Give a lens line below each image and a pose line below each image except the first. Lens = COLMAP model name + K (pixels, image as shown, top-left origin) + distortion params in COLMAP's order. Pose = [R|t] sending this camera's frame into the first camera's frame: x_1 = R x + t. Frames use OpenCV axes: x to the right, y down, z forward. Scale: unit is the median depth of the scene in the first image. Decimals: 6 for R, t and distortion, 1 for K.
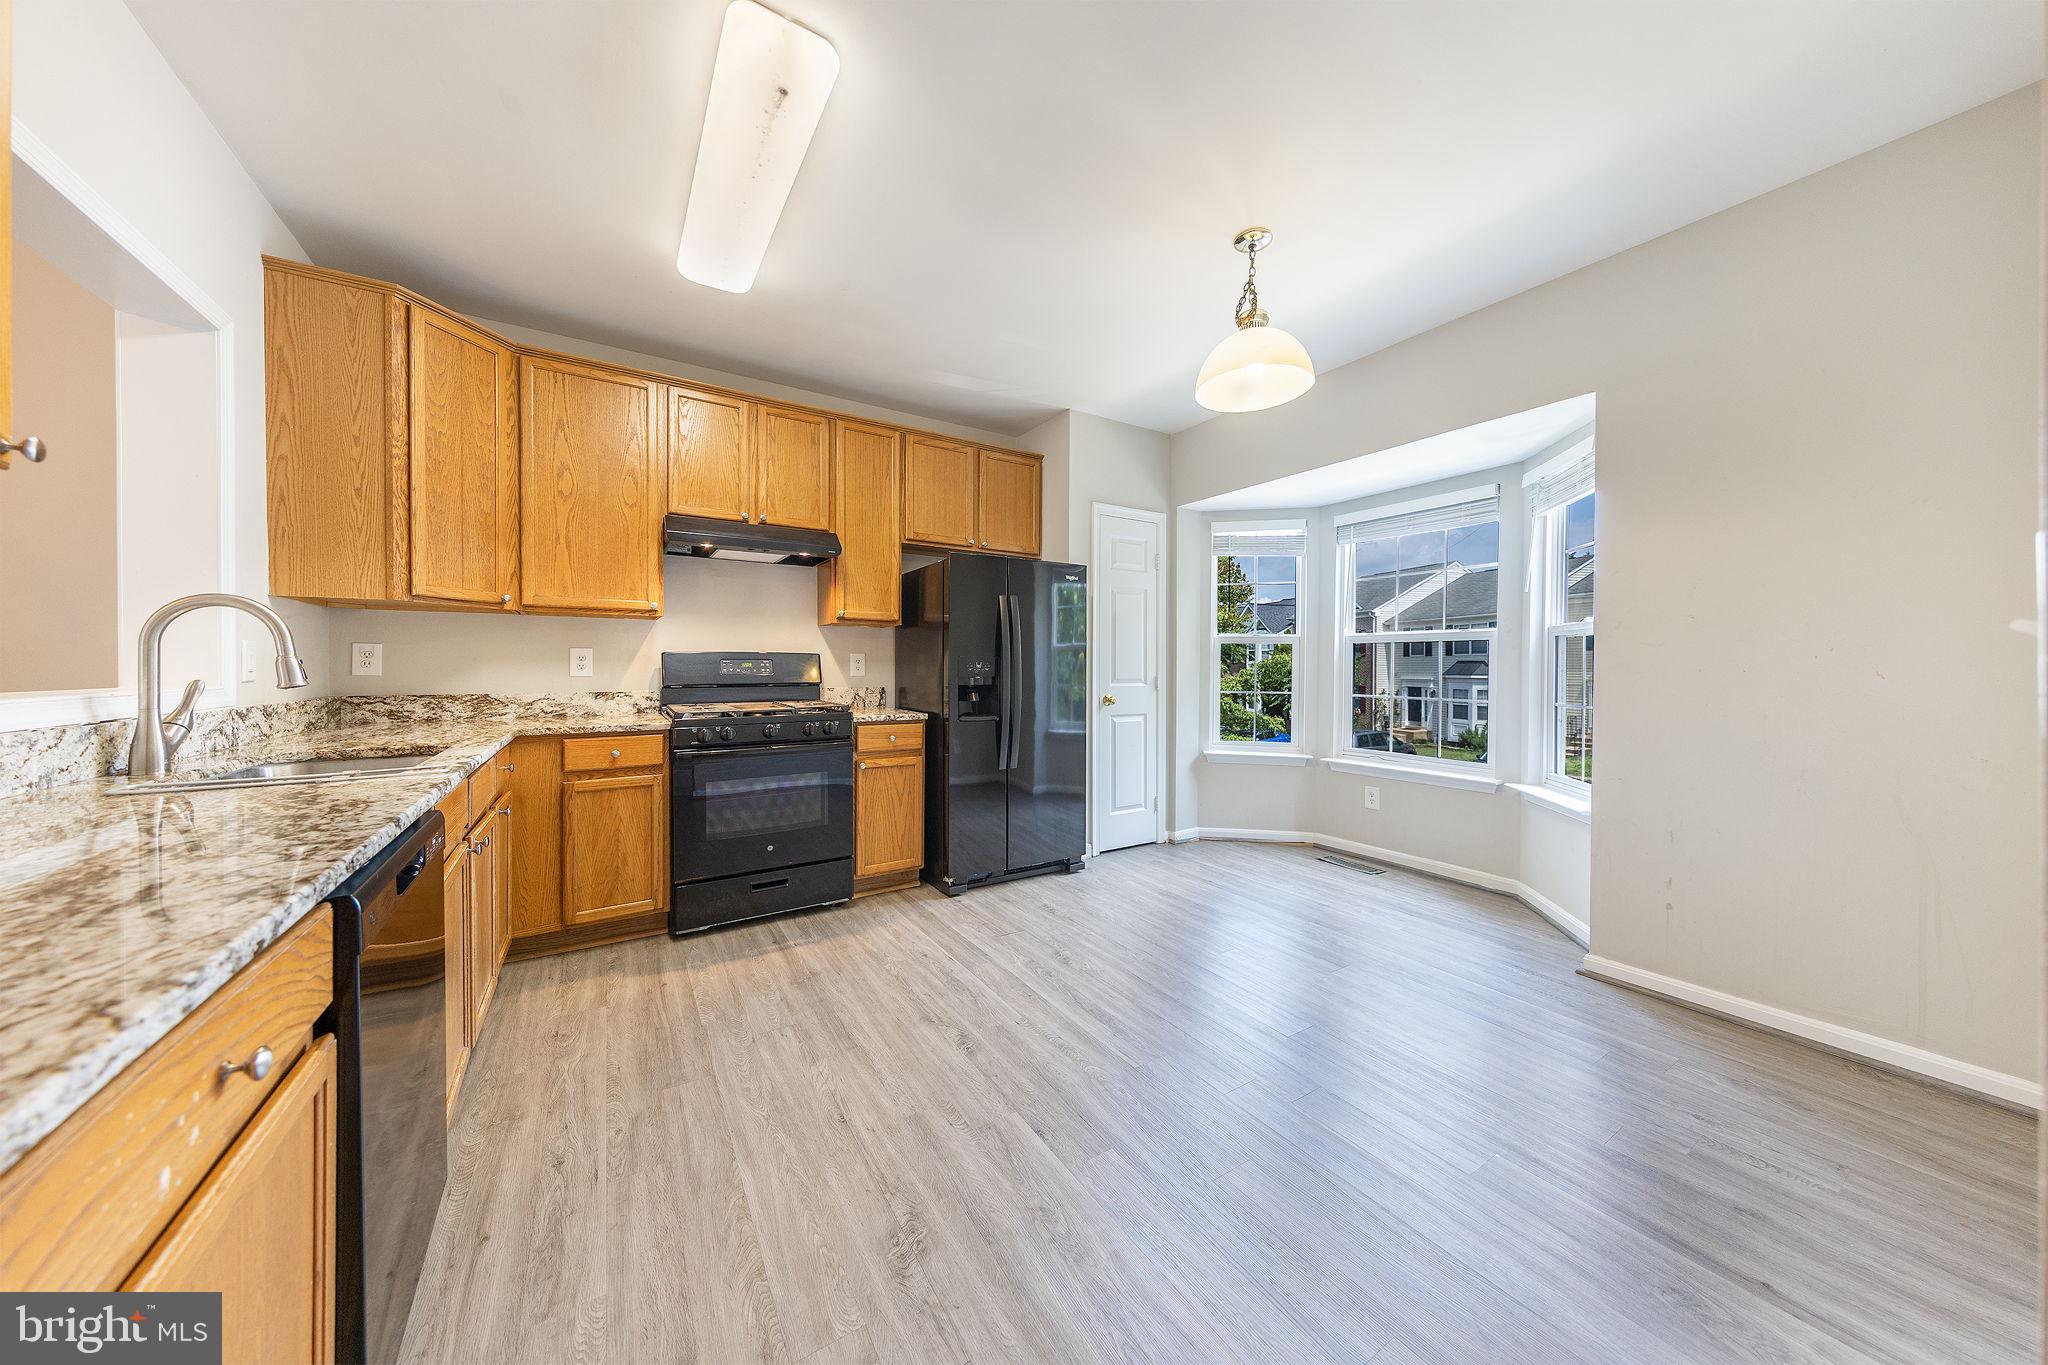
lens RADIAL K [[686.0, 0, 1055.4], [0, 686.0, 683.8], [0, 0, 1]] dist [0.020732, -0.000018]
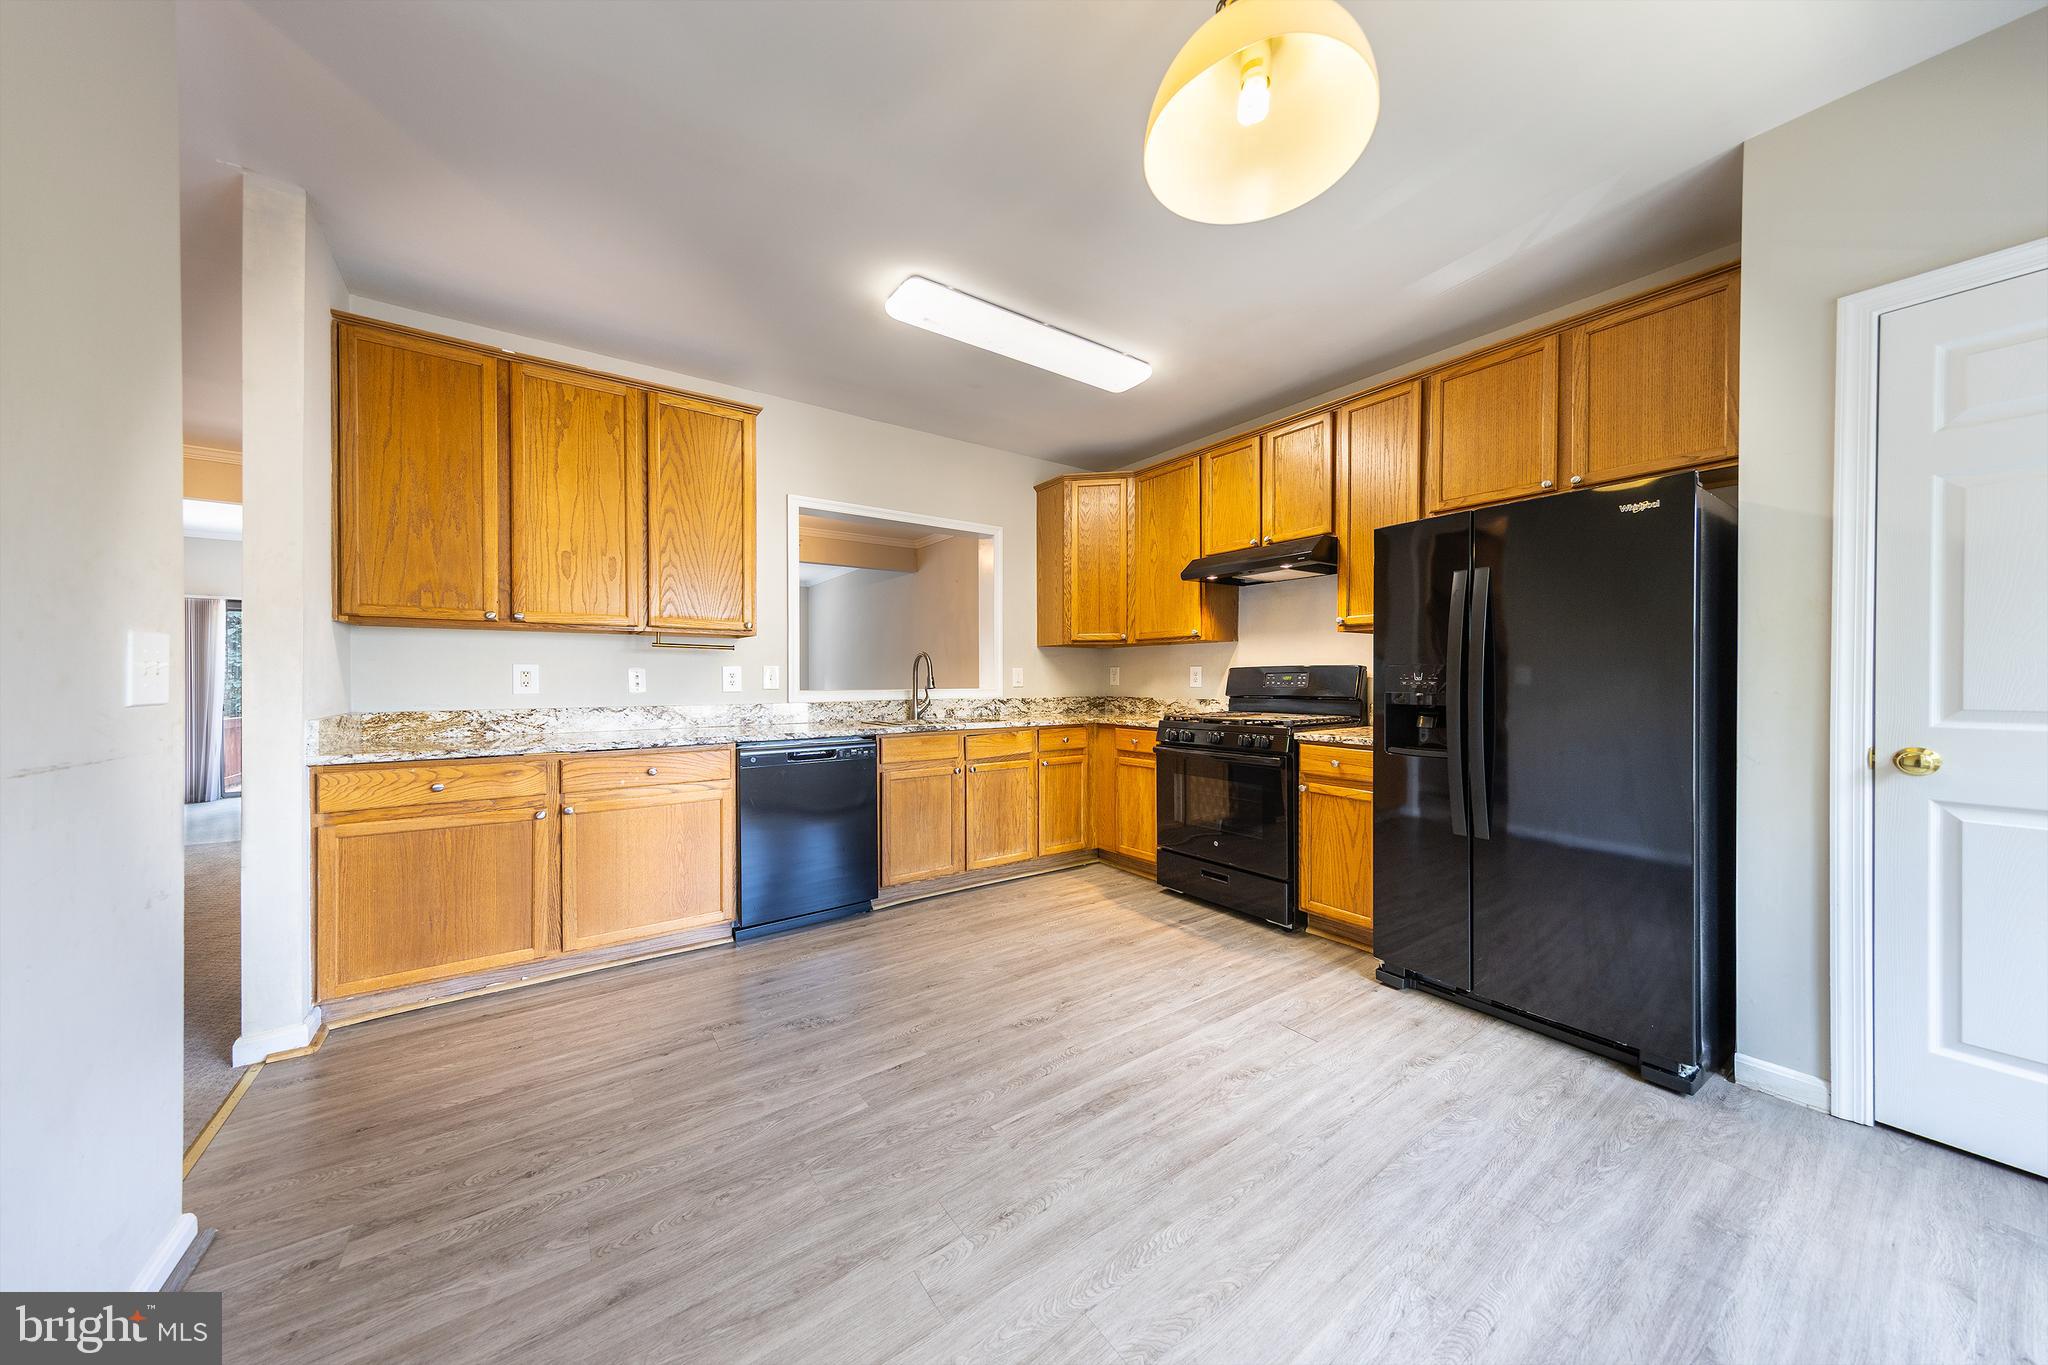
lens RADIAL K [[686.0, 0, 1055.4], [0, 686.0, 683.8], [0, 0, 1]] dist [0.020732, -0.000018]
pose [[0.038846, 0.004276, -0.999236, 0.723090], [-0.023283, 0.999723, 0.003373, -0.016540], [0.998974, 0.023134, 0.038934, 0.738246]]
